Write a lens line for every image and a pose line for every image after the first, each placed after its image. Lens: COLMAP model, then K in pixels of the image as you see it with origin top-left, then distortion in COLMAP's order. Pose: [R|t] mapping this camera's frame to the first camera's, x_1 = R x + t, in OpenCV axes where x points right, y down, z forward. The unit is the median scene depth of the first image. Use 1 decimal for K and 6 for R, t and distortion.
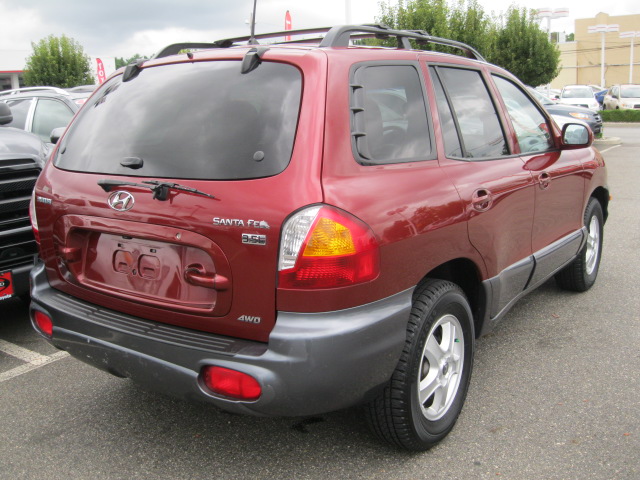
lens RADIAL K [[645.8, 0, 320.0], [0, 645.8, 240.0], [0, 0, 1]] dist [-0.002484, -0.000305]
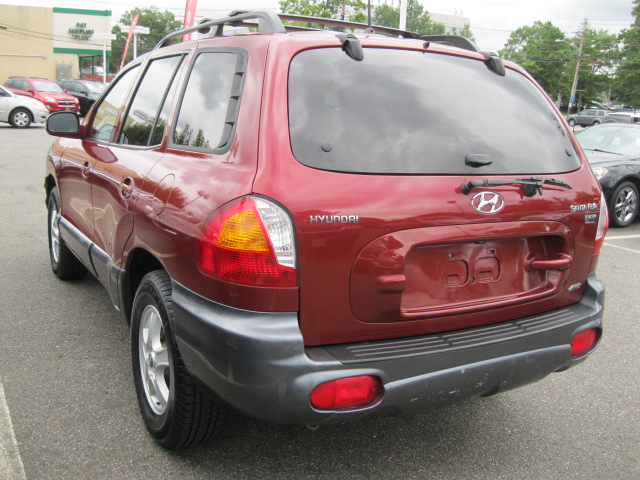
lens RADIAL K [[645.8, 0, 320.0], [0, 645.8, 240.0], [0, 0, 1]] dist [-0.002484, -0.000305]
pose [[0.414633, -0.138837, 0.899335, -1.139603], [0.129047, 0.987276, 0.092916, -0.113548], [-0.900792, 0.077531, 0.427274, 0.758135]]
